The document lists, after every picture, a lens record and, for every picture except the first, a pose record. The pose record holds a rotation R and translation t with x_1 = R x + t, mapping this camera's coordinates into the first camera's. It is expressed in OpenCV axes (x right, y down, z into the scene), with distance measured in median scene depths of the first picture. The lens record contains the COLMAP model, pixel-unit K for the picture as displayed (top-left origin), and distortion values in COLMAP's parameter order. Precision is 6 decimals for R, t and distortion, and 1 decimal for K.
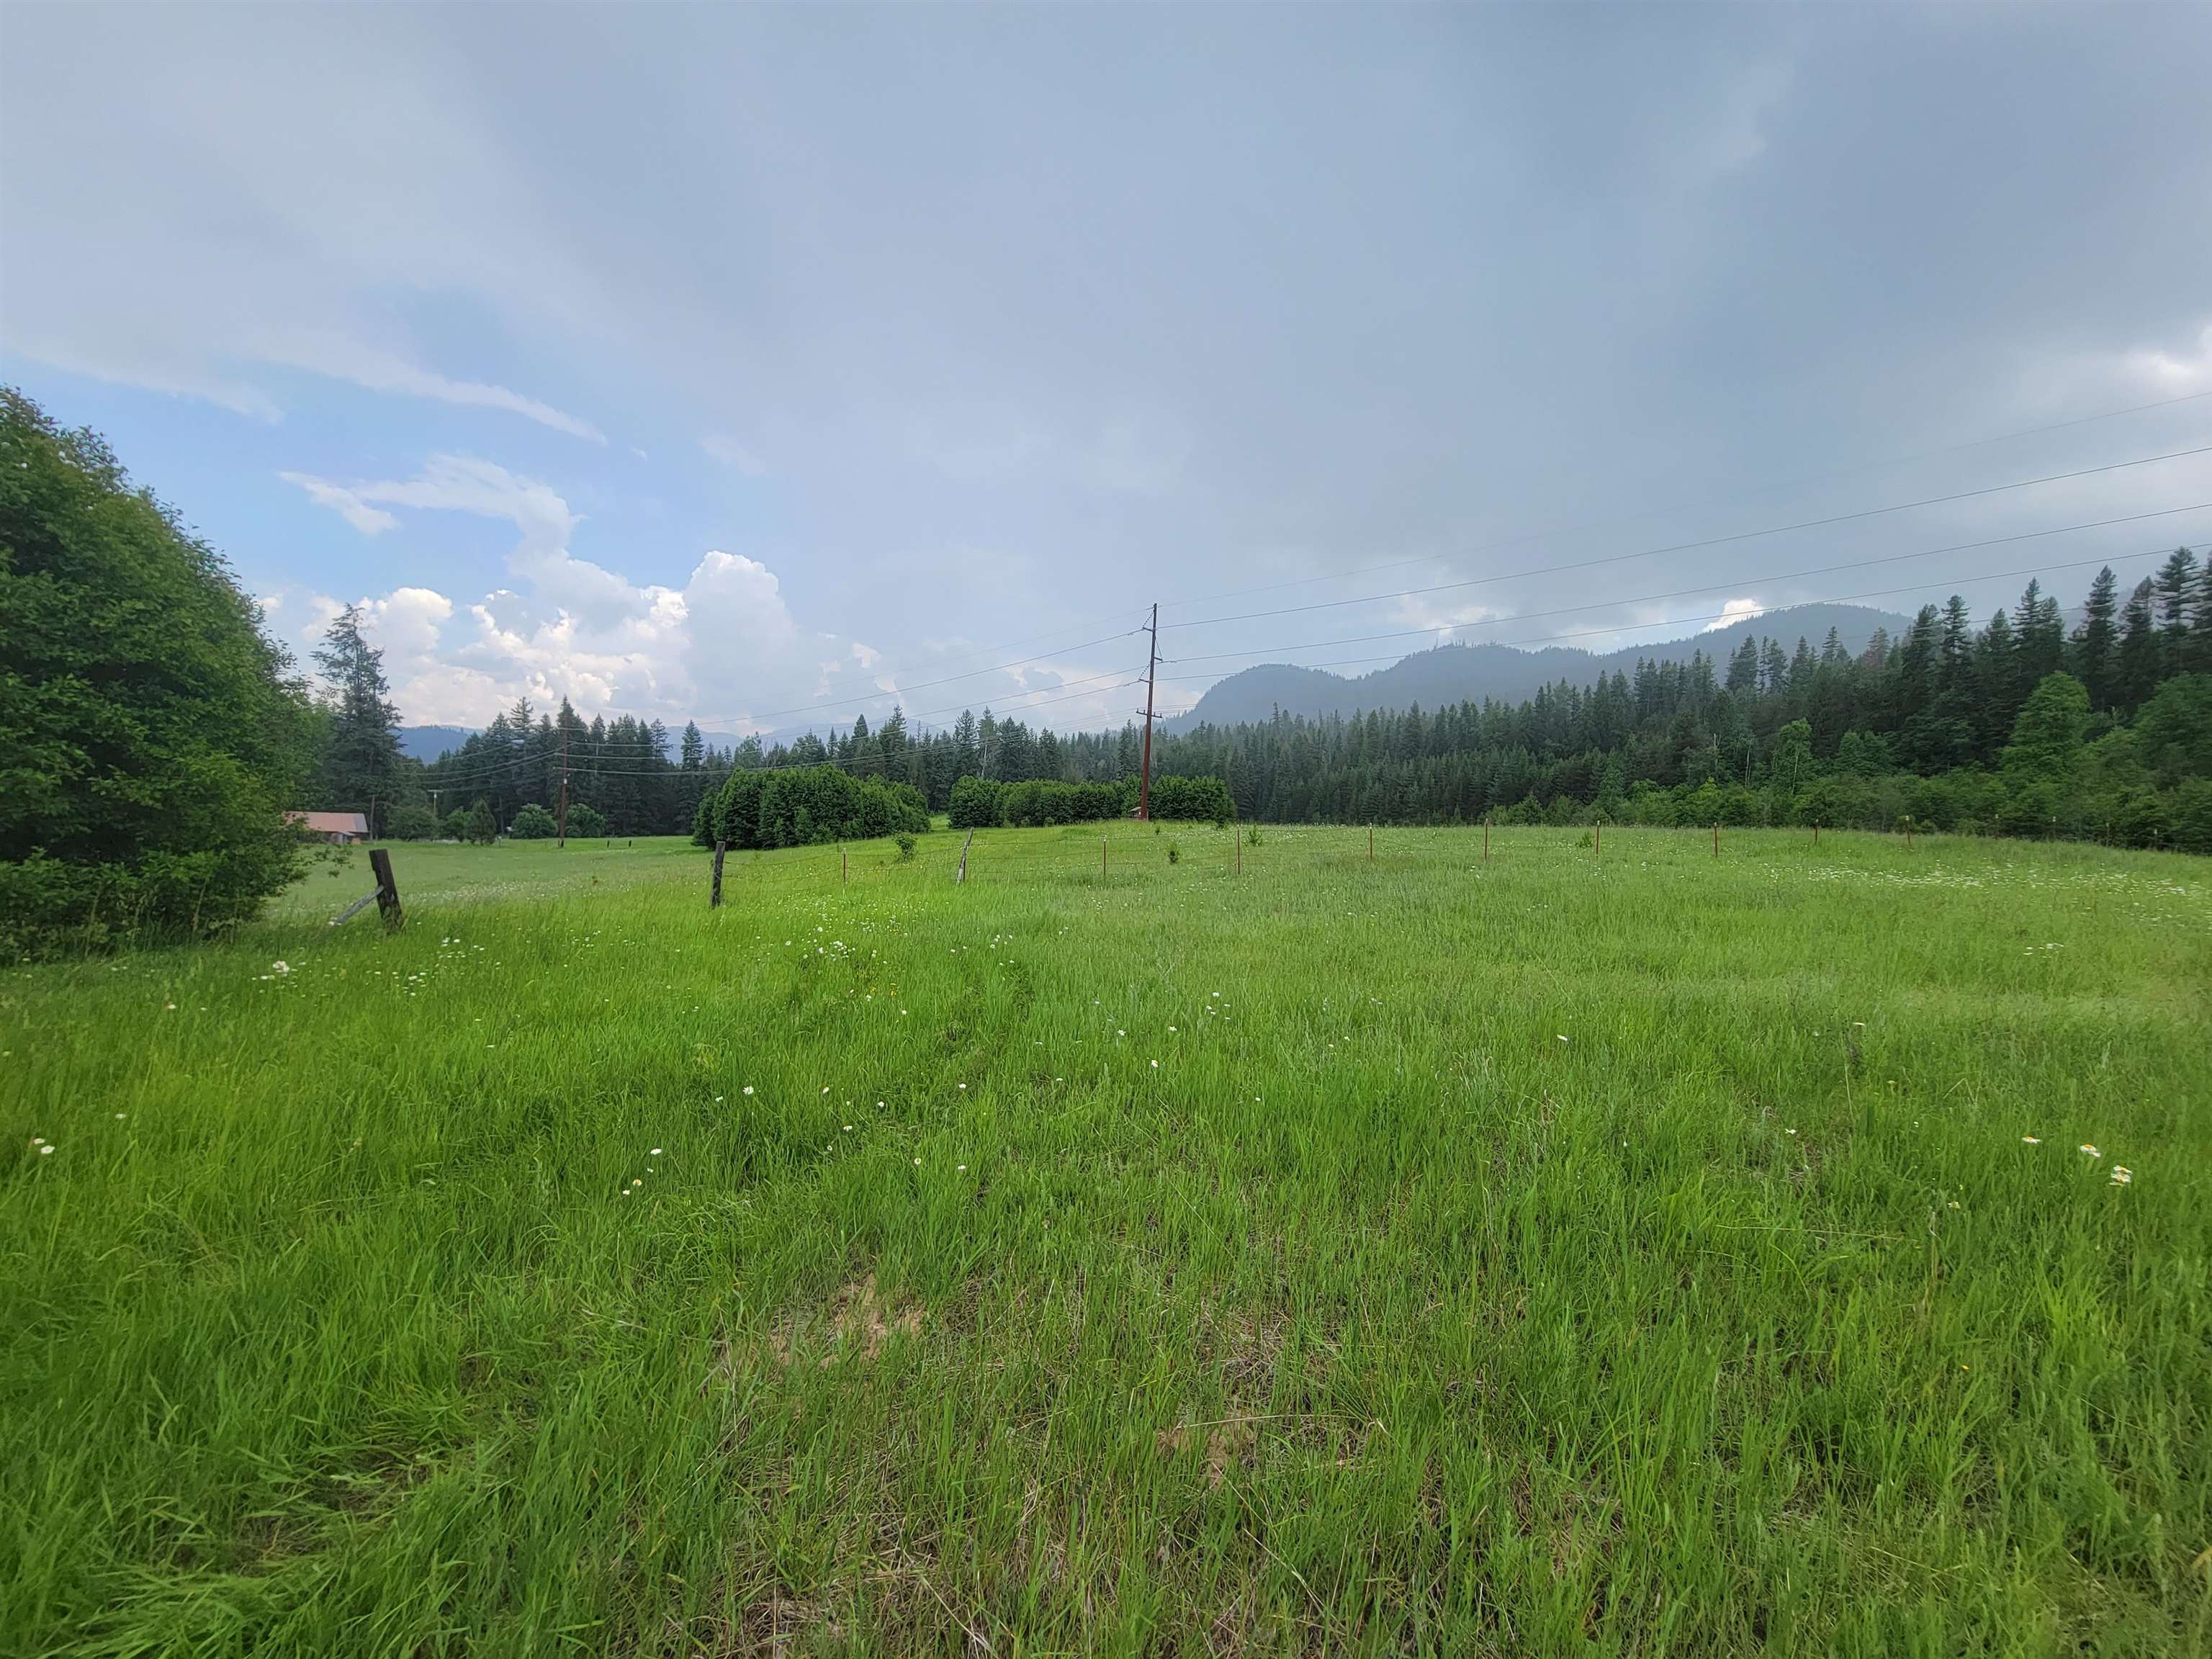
lens RADIAL K [[901.0, 0, 1096.4], [0, 901.0, 831.3], [0, 0, 1]] dist [0.007921, -0.004700]
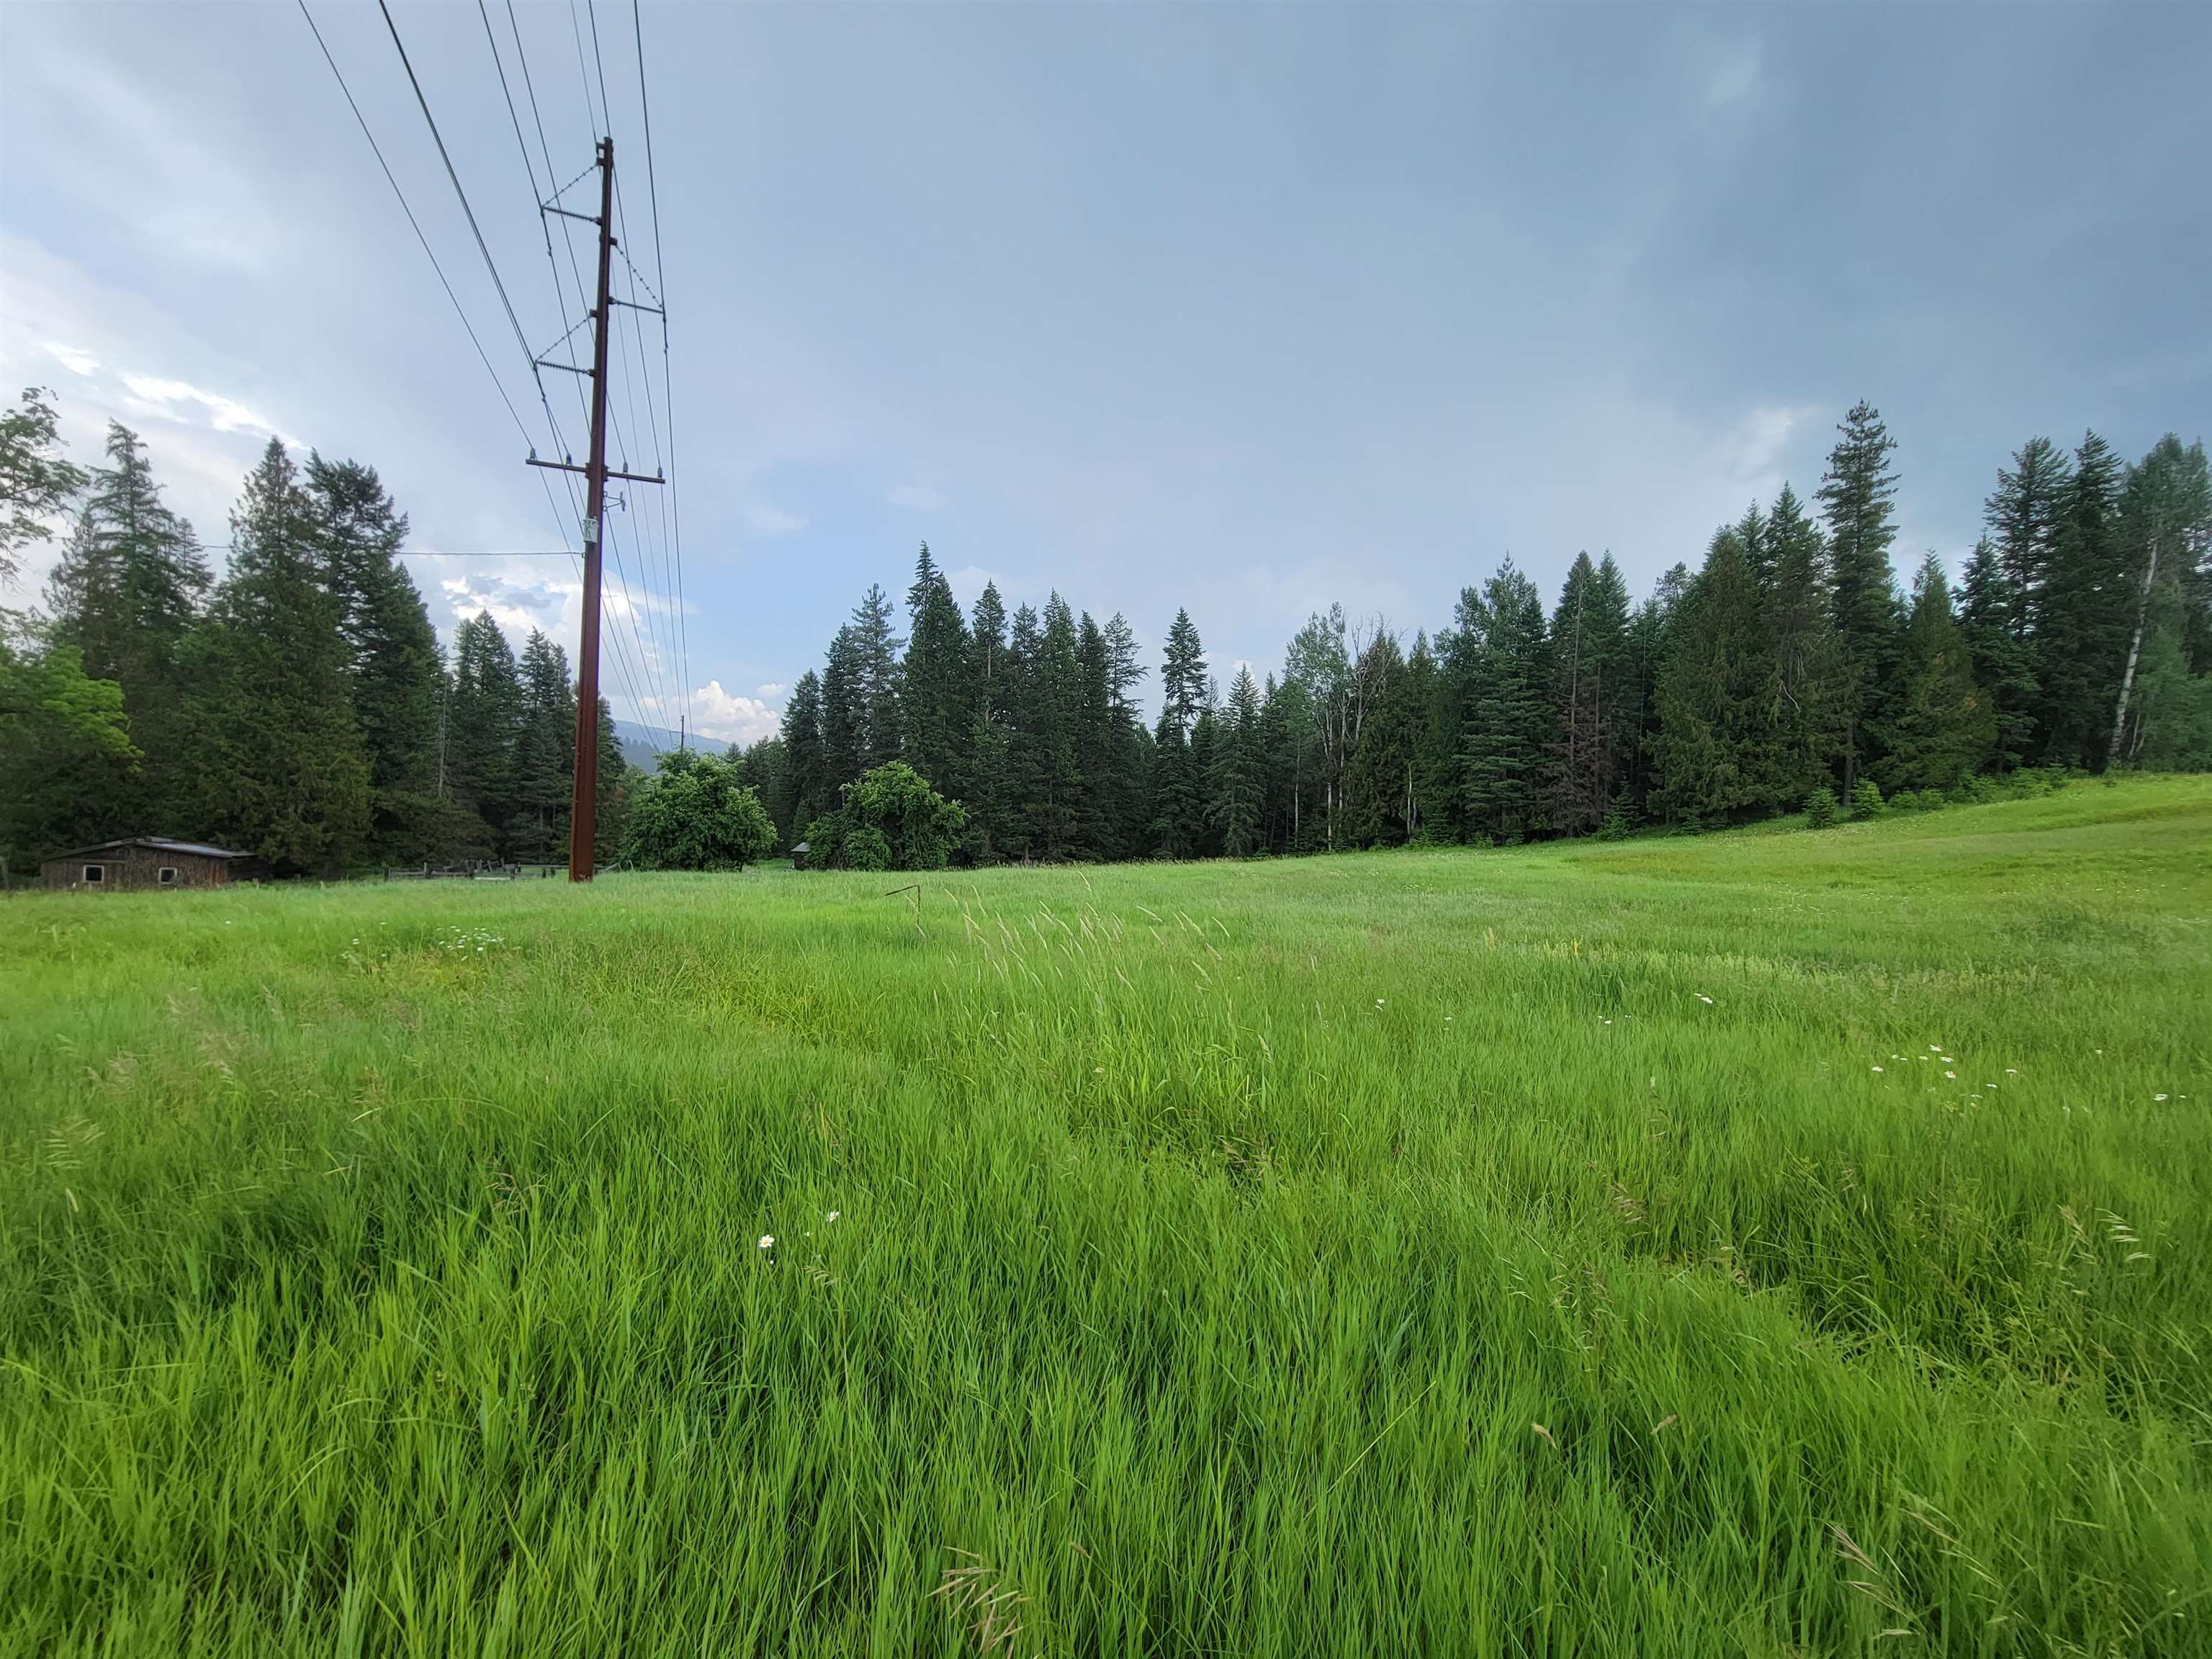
lens RADIAL K [[901.0, 0, 1113.4], [0, 901.0, 837.9], [0, 0, 1]] dist [0.007921, -0.004700]
pose [[0.888796, -0.013698, -0.458099, -0.282045], [0.003456, 0.999725, -0.023188, 0.003182], [0.458291, 0.019026, 0.888599, 0.601510]]
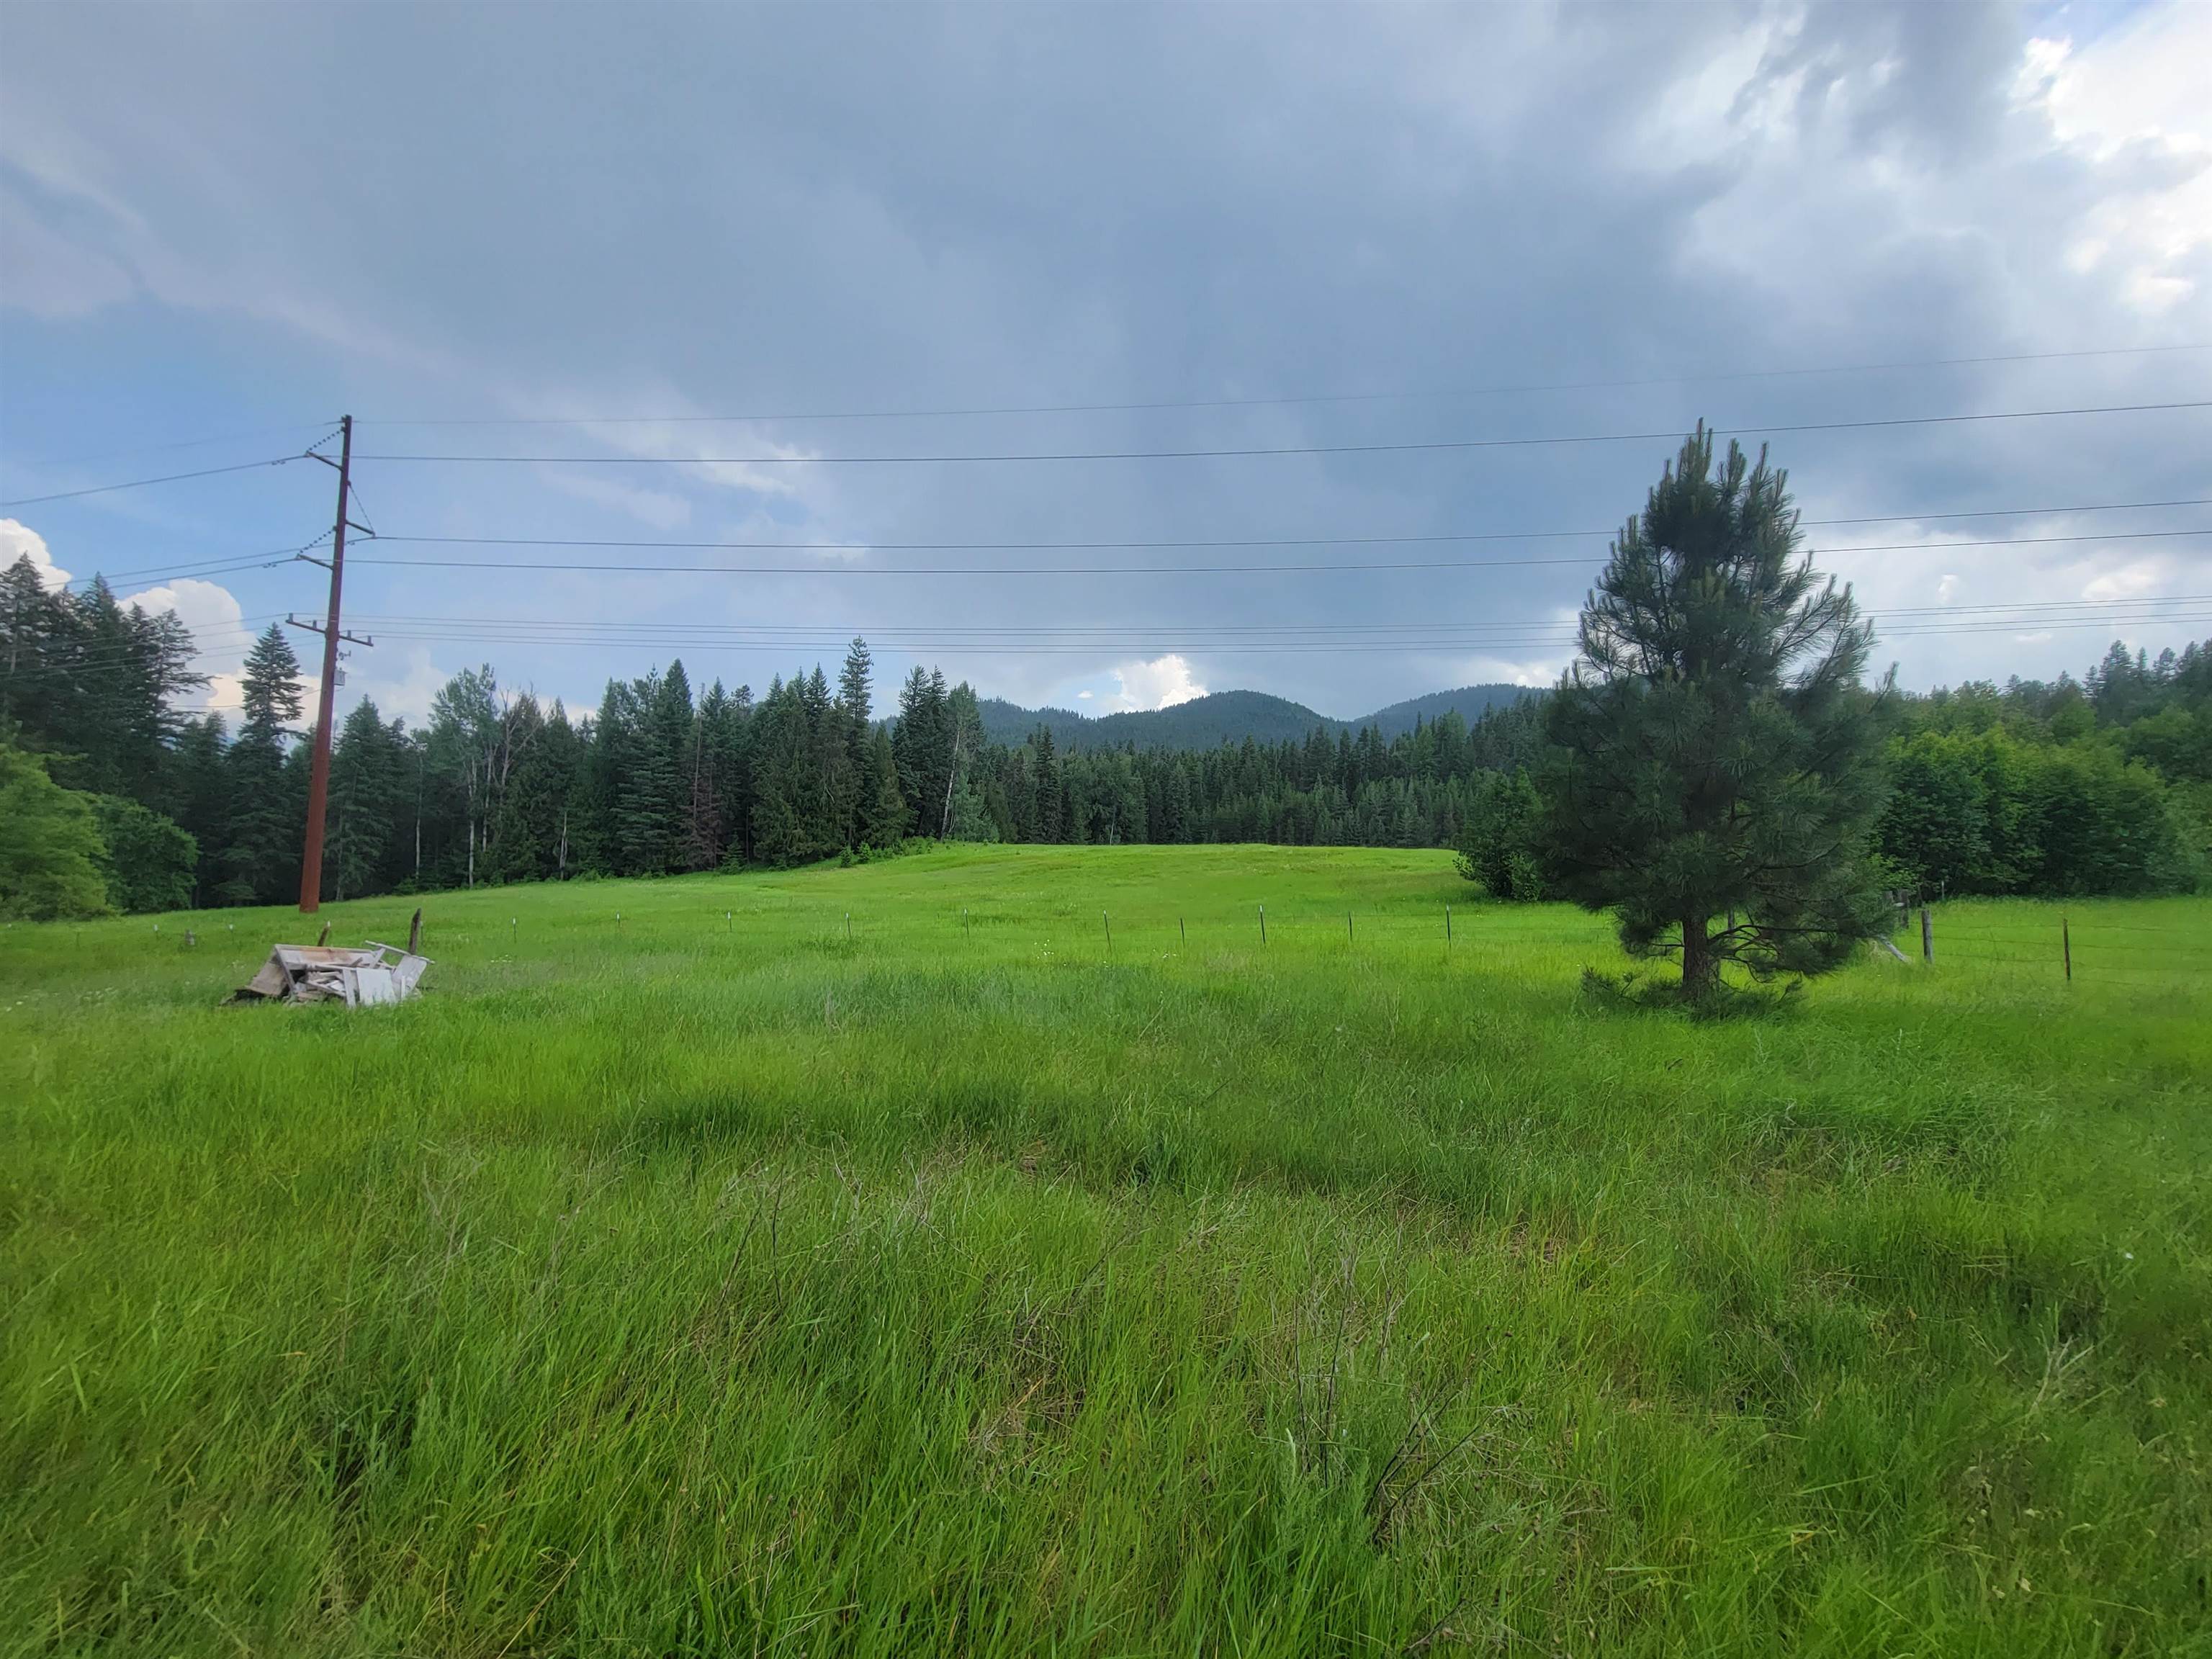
lens RADIAL K [[901.0, 0, 1103.9], [0, 901.0, 830.1], [0, 0, 1]] dist [0.007921, -0.004700]
pose [[0.839233, 0.011884, 0.543641, -0.364184], [0.017674, 0.998637, -0.049115, 0.001373], [-0.543484, 0.050827, 0.837879, 0.450711]]
